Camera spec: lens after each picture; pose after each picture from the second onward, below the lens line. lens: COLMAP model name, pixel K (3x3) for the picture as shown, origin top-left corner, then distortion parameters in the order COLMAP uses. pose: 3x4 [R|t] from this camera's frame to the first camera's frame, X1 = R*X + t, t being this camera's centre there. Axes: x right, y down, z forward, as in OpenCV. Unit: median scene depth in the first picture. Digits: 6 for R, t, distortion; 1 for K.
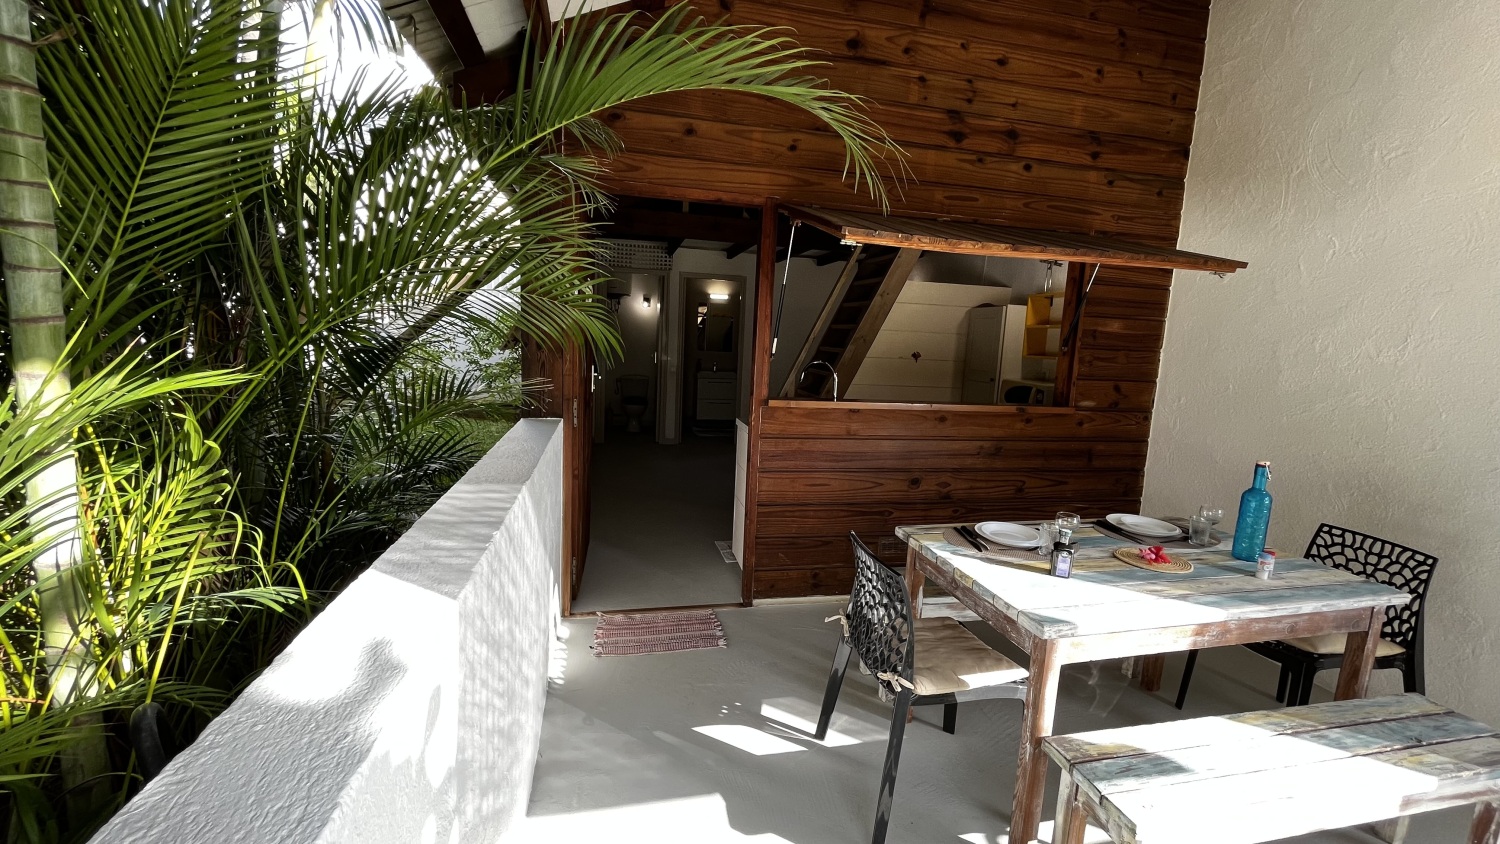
lens RADIAL K [[603.9, 0, 754.0], [0, 603.9, 422.6], [0, 0, 1]] dist [-0.003542, 0.000329]
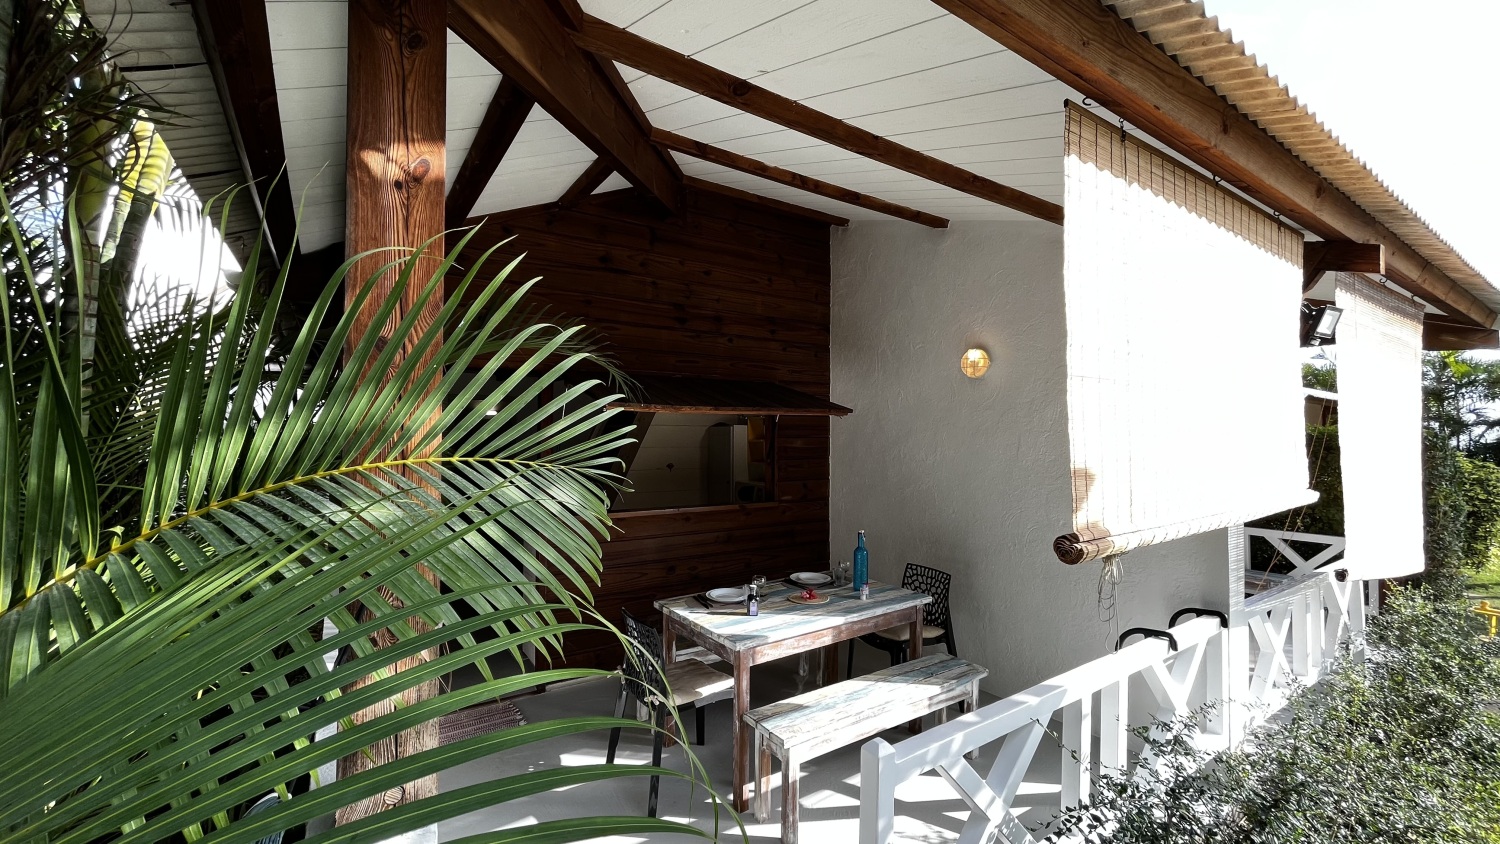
lens RADIAL K [[603.9, 0, 754.0], [0, 603.9, 422.6], [0, 0, 1]] dist [-0.003542, 0.000329]
pose [[0.928565, -0.035755, 0.369444, -0.046253], [0.092114, 0.986410, -0.136055, -0.023588], [-0.359558, 0.160367, 0.919239, -0.371397]]
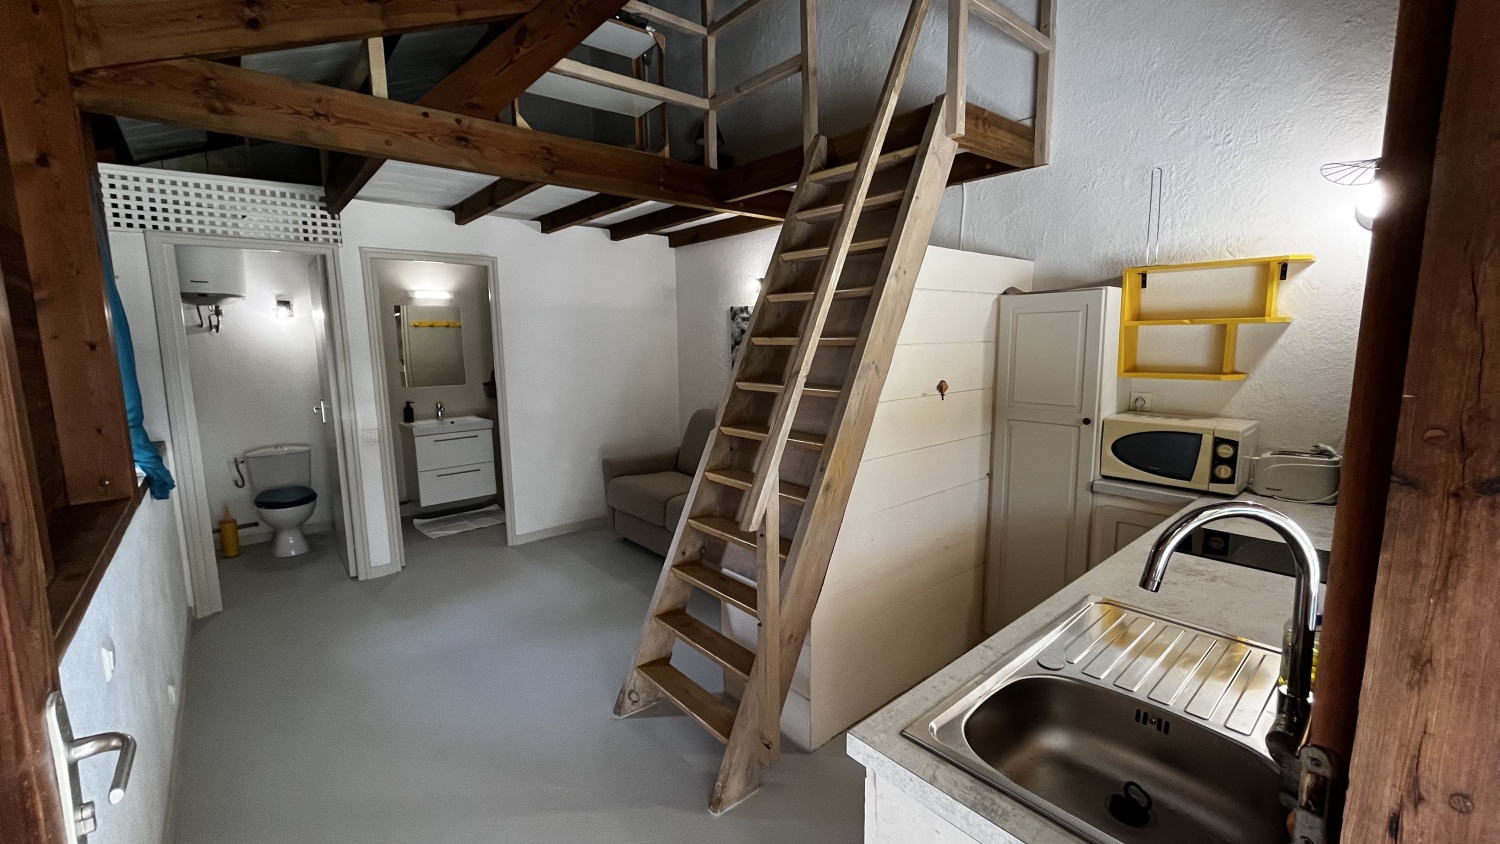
lens RADIAL K [[603.9, 0, 754.0], [0, 603.9, 422.6], [0, 0, 1]] dist [-0.003542, 0.000329]
pose [[0.878254, -0.126373, 0.461193, -0.213808], [0.123882, 0.991650, 0.035817, -0.199131], [-0.461869, 0.025677, 0.886576, 1.001983]]
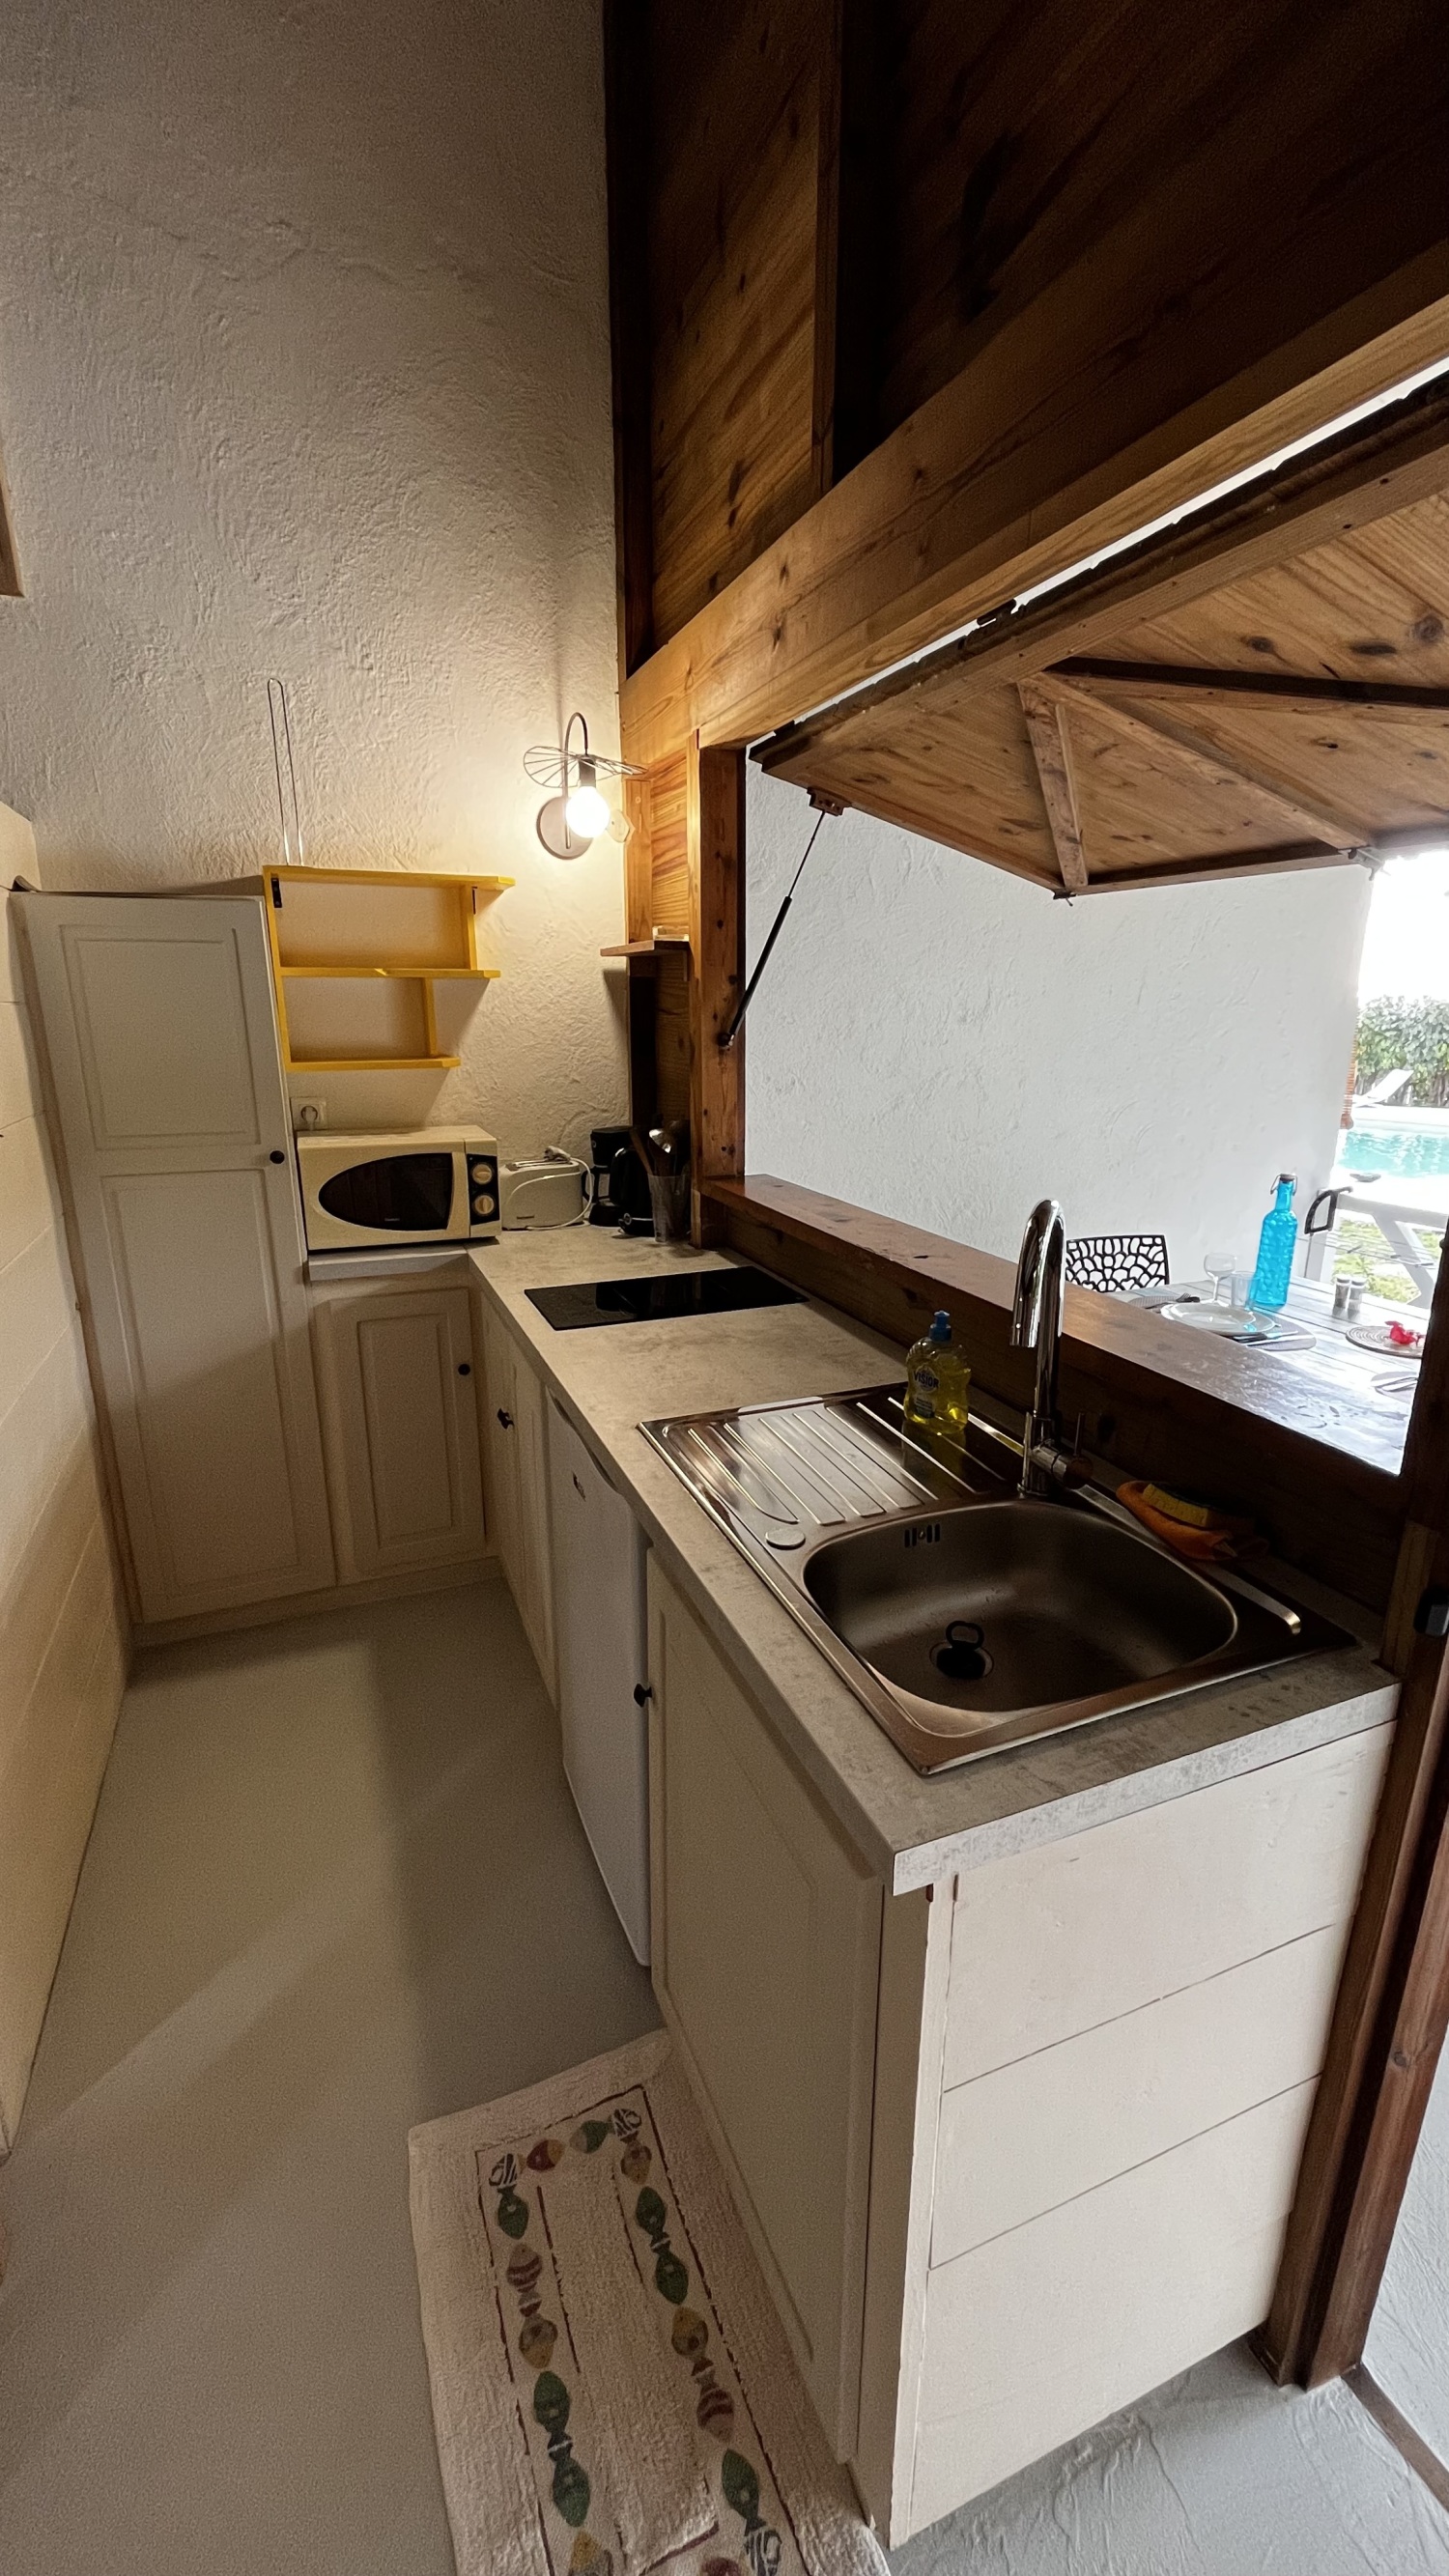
lens RADIAL K [[1037.2, 0, 728.5], [0, 1037.2, 1290.9], [0, 0, 1]] dist [-0.003542, 0.000329]
pose [[-0.163758, -0.309725, 0.936618, -0.227568], [0.133428, 0.933757, 0.332107, -0.233190], [-0.977436, 0.179356, -0.111584, 1.320375]]
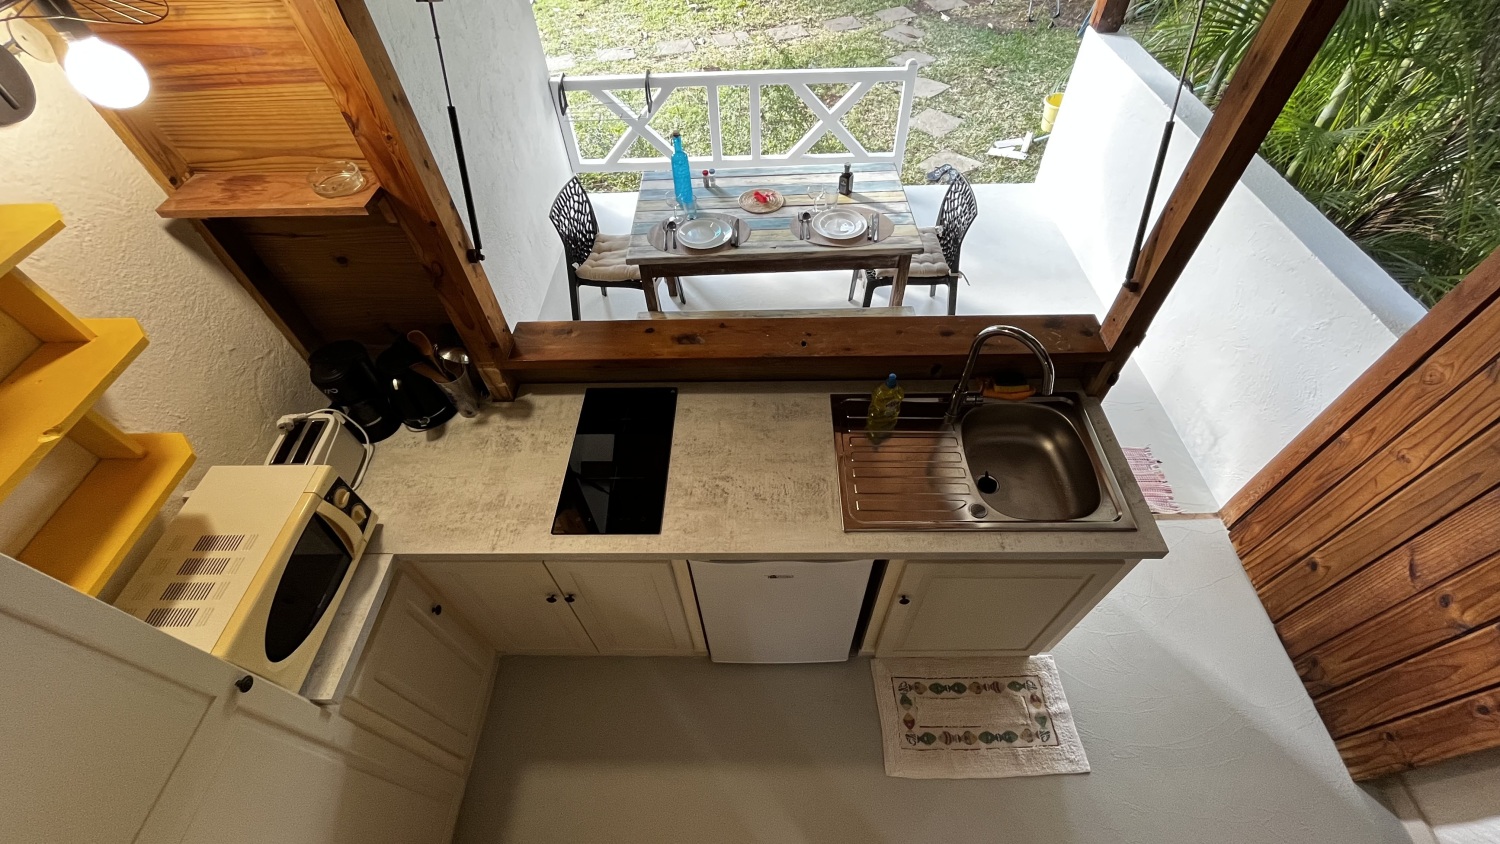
lens RADIAL K [[603.9, 0, 754.0], [0, 603.9, 422.6], [0, 0, 1]] dist [-0.003542, 0.000329]
pose [[-0.972415, -0.189114, 0.136543, 0.267294], [0.019712, 0.516661, 0.855963, -0.526292], [-0.232421, 0.835043, -0.498681, 1.529267]]
